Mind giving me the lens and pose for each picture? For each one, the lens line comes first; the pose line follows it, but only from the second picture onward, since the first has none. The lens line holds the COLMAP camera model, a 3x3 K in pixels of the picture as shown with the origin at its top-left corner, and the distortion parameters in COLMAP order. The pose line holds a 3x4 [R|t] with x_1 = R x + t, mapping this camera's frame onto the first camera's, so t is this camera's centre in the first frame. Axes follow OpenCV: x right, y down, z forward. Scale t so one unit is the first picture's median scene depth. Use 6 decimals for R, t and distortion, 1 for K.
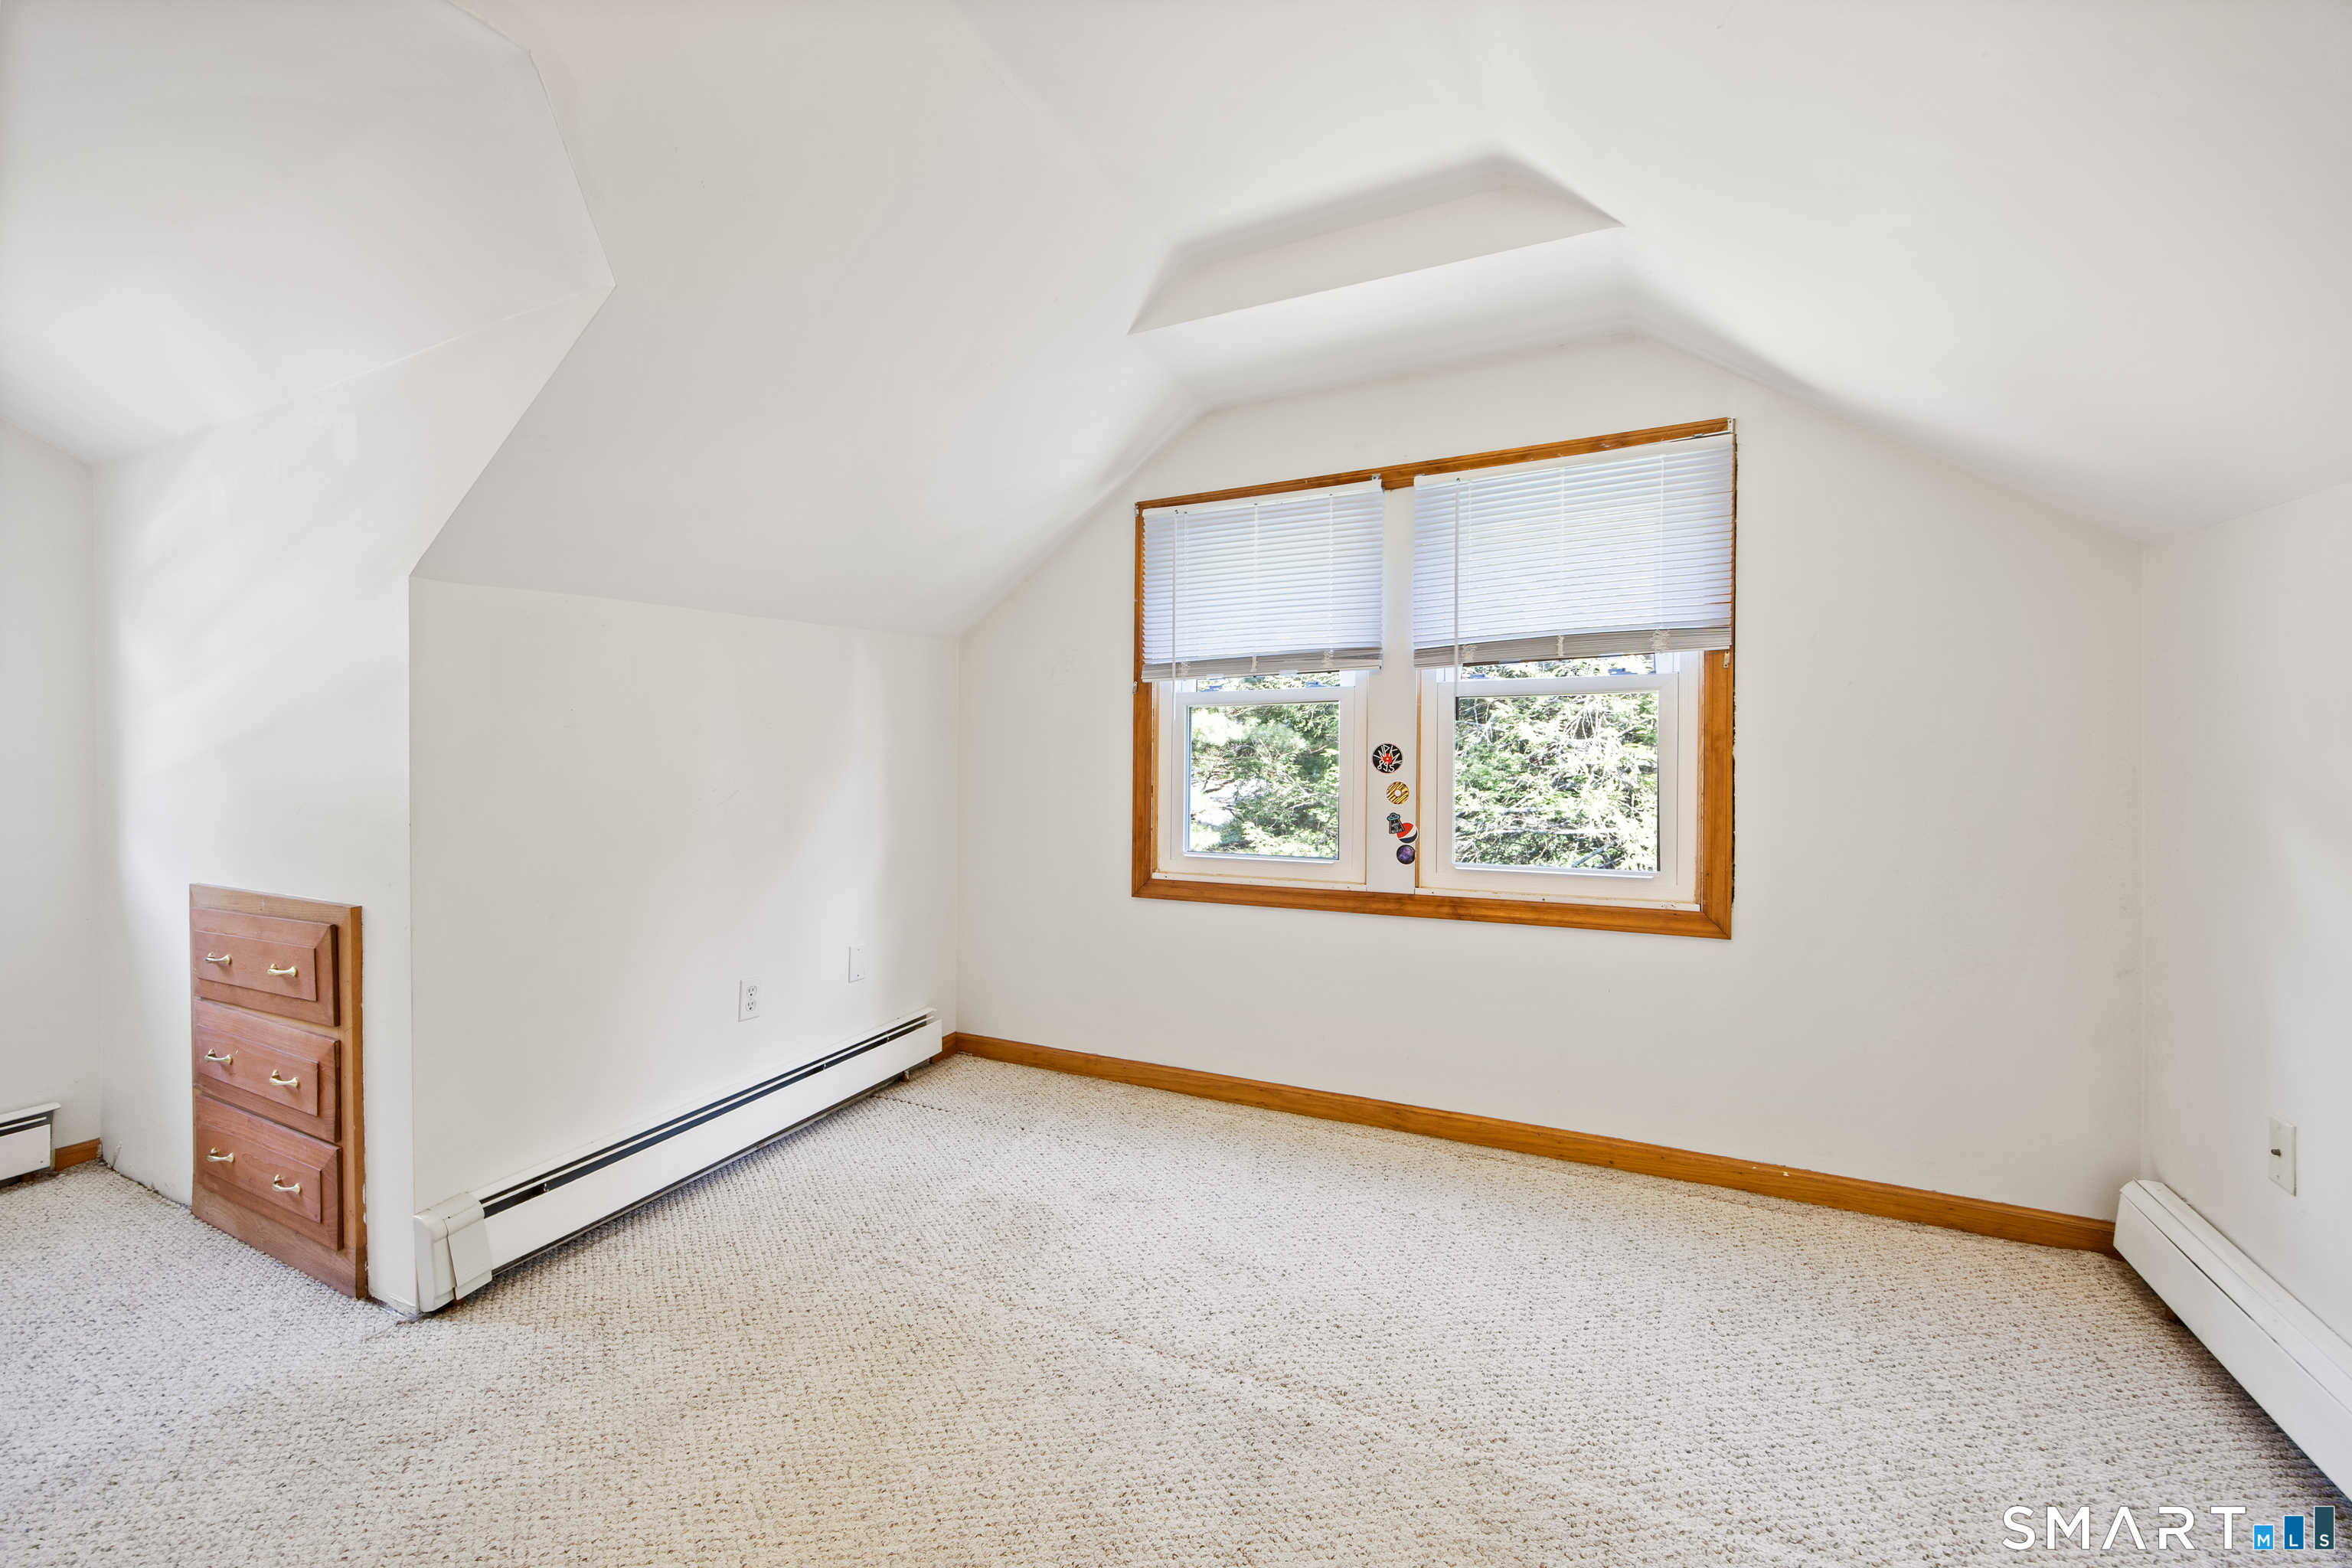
lens RADIAL K [[930.2, 0, 1169.3], [0, 930.2, 768.8], [0, 0, 1]] dist [0.000564, -0.000031]
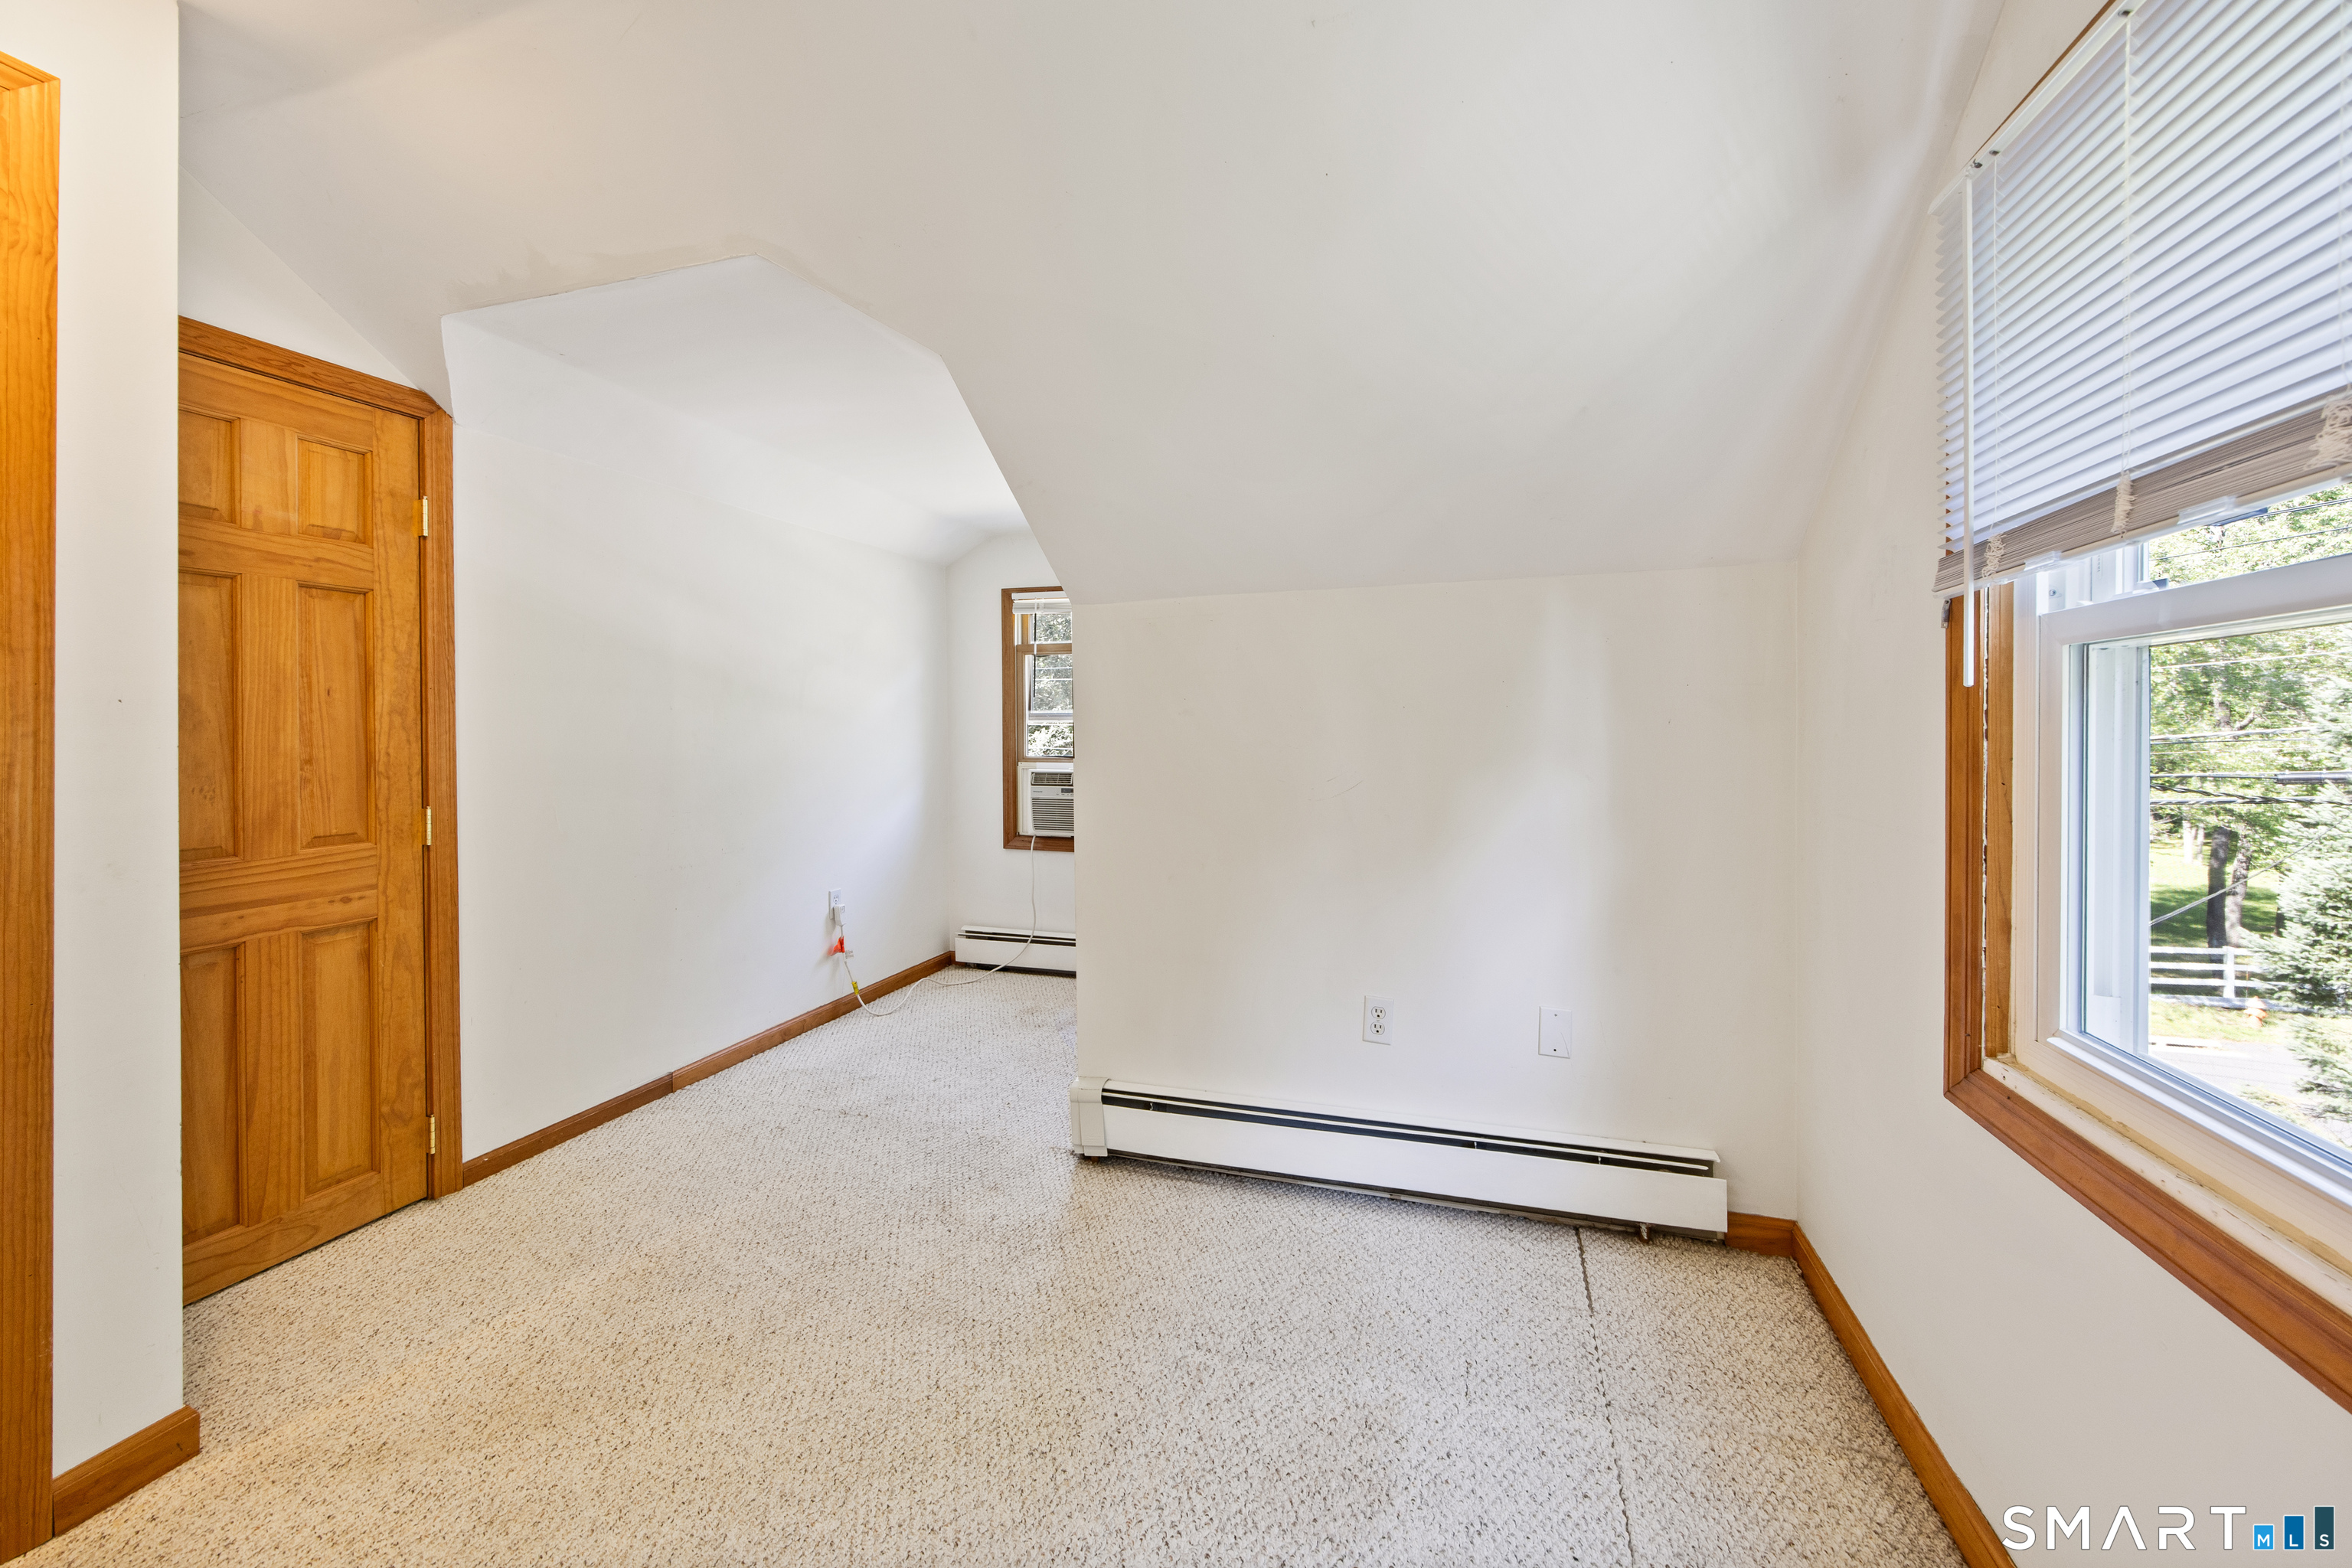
lens RADIAL K [[926.6, 0, 1177.4], [0, 926.6, 733.5], [0, 0, 1]] dist [0.000265, -0.000009]
pose [[0.142772, 0.015203, -0.989639, 0.381306], [-0.033645, 0.999379, 0.010498, -0.027019], [0.989184, 0.031797, 0.143195, 0.666364]]
